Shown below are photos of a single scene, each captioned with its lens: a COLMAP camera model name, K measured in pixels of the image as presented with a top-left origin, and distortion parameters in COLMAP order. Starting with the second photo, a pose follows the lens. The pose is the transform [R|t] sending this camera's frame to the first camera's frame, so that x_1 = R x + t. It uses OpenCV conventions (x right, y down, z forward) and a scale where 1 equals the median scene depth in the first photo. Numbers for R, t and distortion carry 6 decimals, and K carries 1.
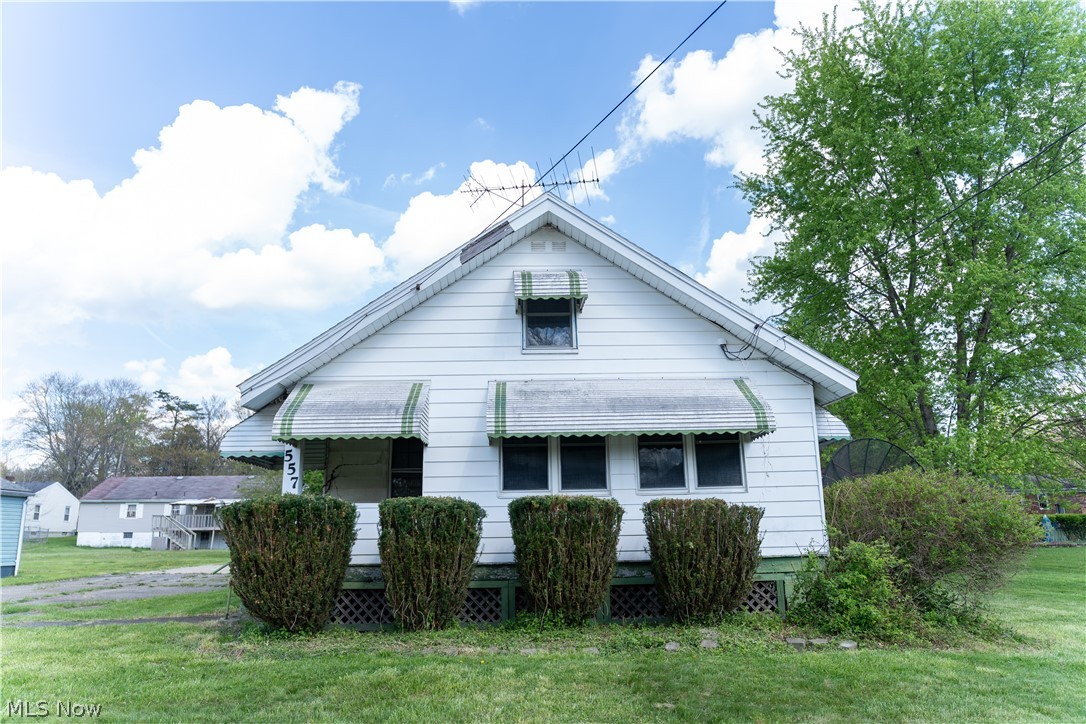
lens RADIAL K [[720.7, 0, 547.4], [0, 720.7, 359.5], [0, 0, 1]] dist [-0.011806, -0.002652]
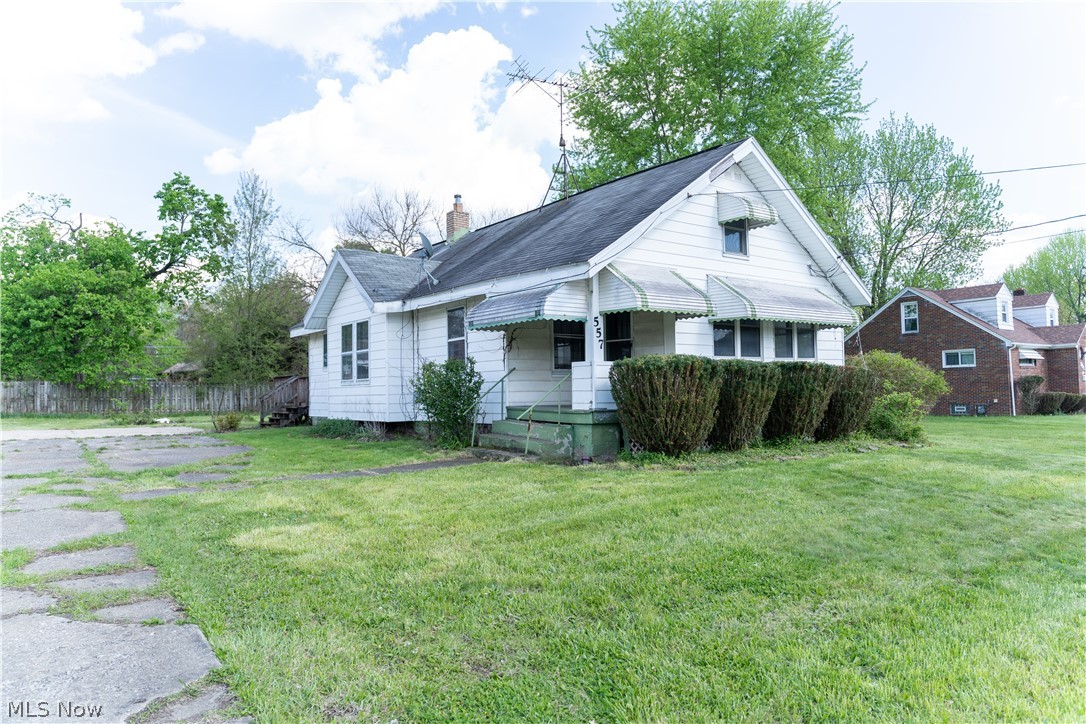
lens RADIAL K [[720.7, 0, 544.3], [0, 720.7, 353.9], [0, 0, 1]] dist [-0.011806, -0.002652]
pose [[0.814982, 0.032760, 0.578559, -1.082732], [-0.133009, 0.982320, 0.131740, 0.038309], [-0.564015, -0.184319, 0.804931, 0.072794]]
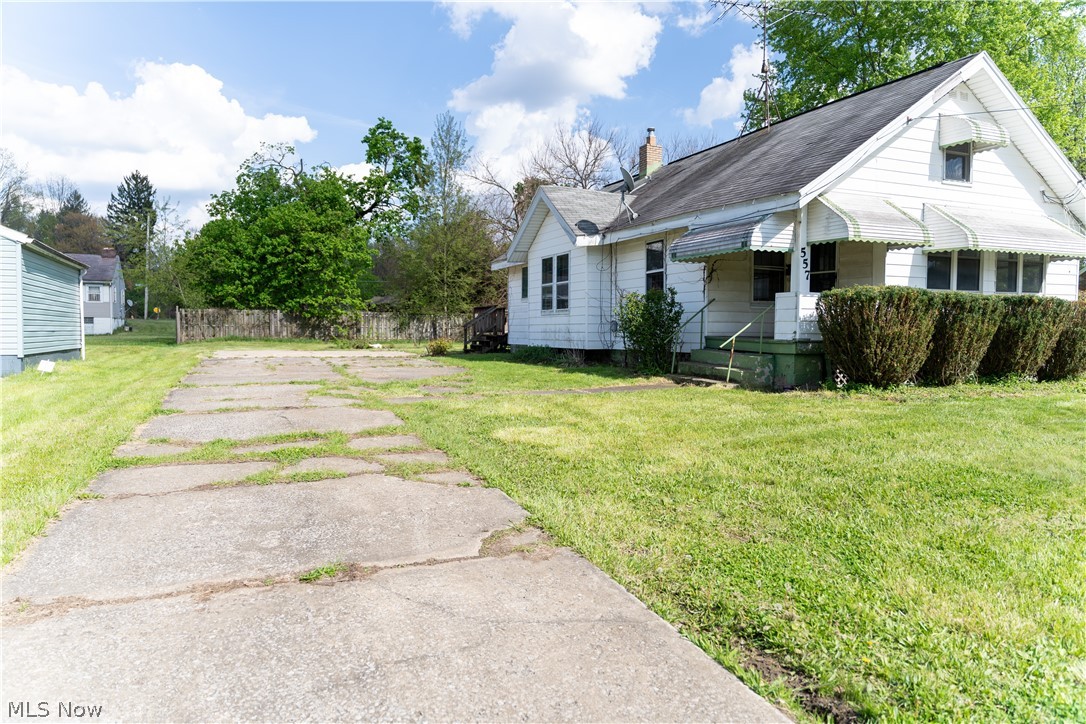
lens RADIAL K [[720.7, 0, 545.7], [0, 720.7, 357.6], [0, 0, 1]] dist [-0.011806, -0.002652]
pose [[0.926654, 0.005182, 0.375879, -1.165934], [-0.106611, 0.962473, 0.249558, 0.046669], [-0.360481, -0.271327, 0.892432, 0.036514]]
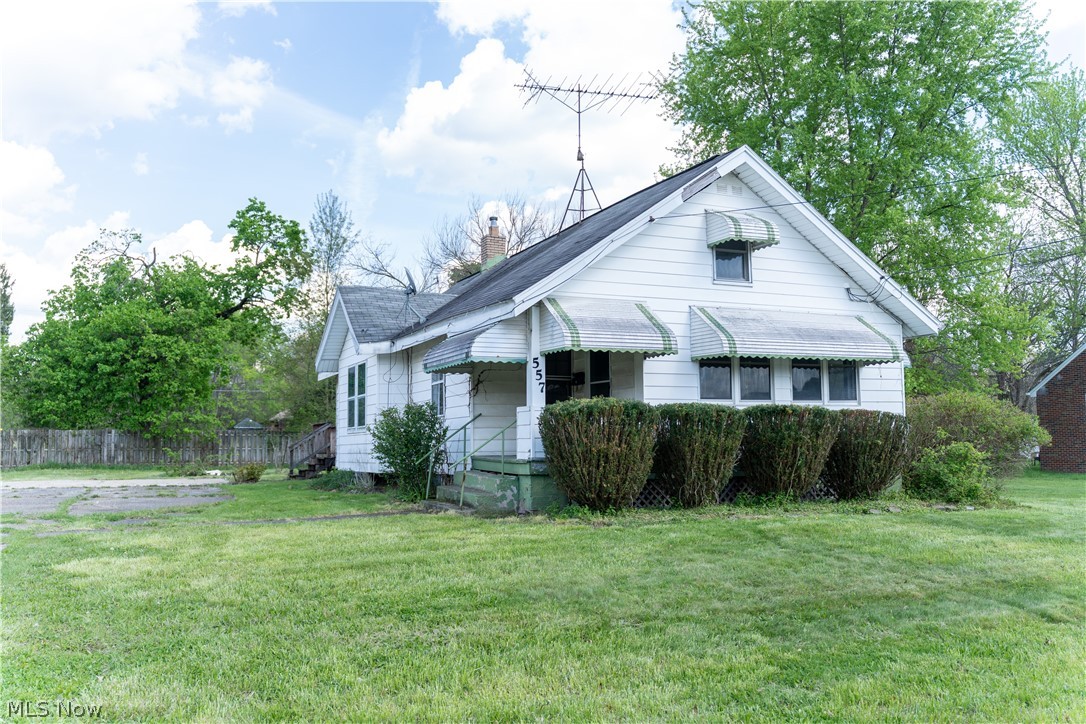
lens RADIAL K [[918.1, 0, 549.9], [0, 918.1, 359.3], [0, 0, 1]] dist [-0.001584, -0.009464]
pose [[0.920152, 0.042720, 0.389225, -0.853360], [-0.095233, 0.988599, 0.116631, -0.035499], [-0.379805, -0.144385, 0.913729, -0.273608]]
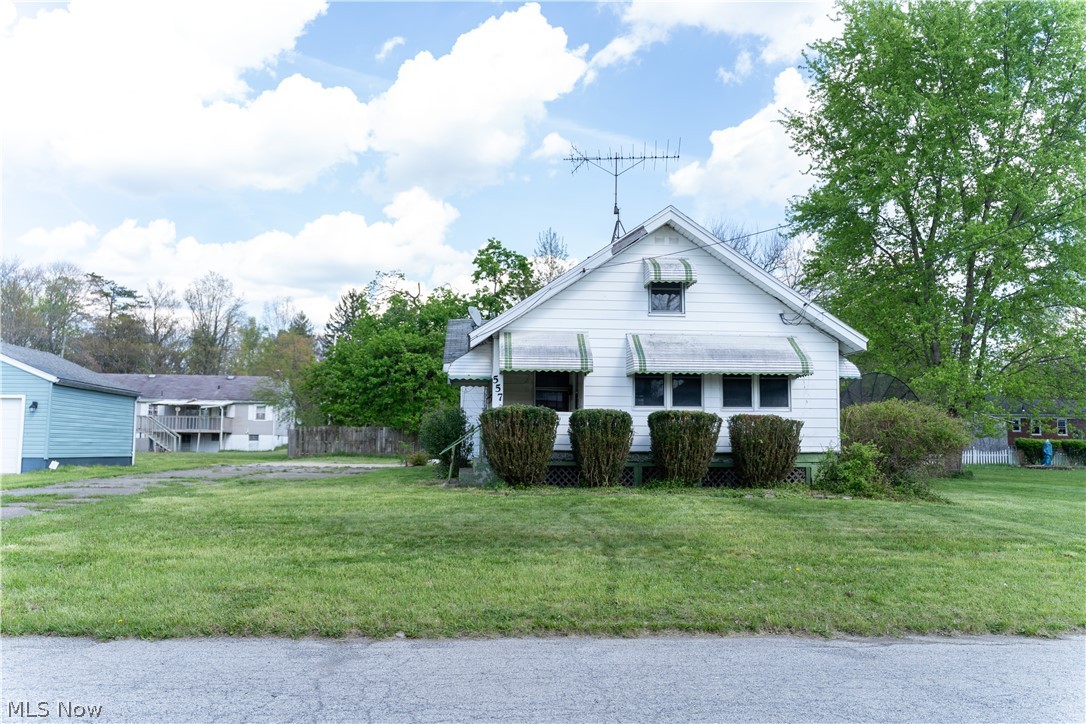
lens RADIAL K [[876.9, 0, 553.1], [0, 876.9, 360.8], [0, 0, 1]] dist [-0.002928, -0.024304]
pose [[0.998464, 0.030614, 0.046172, -0.314077], [-0.036603, 0.990168, 0.135006, -0.154351], [-0.041585, -0.136489, 0.989768, -0.803014]]
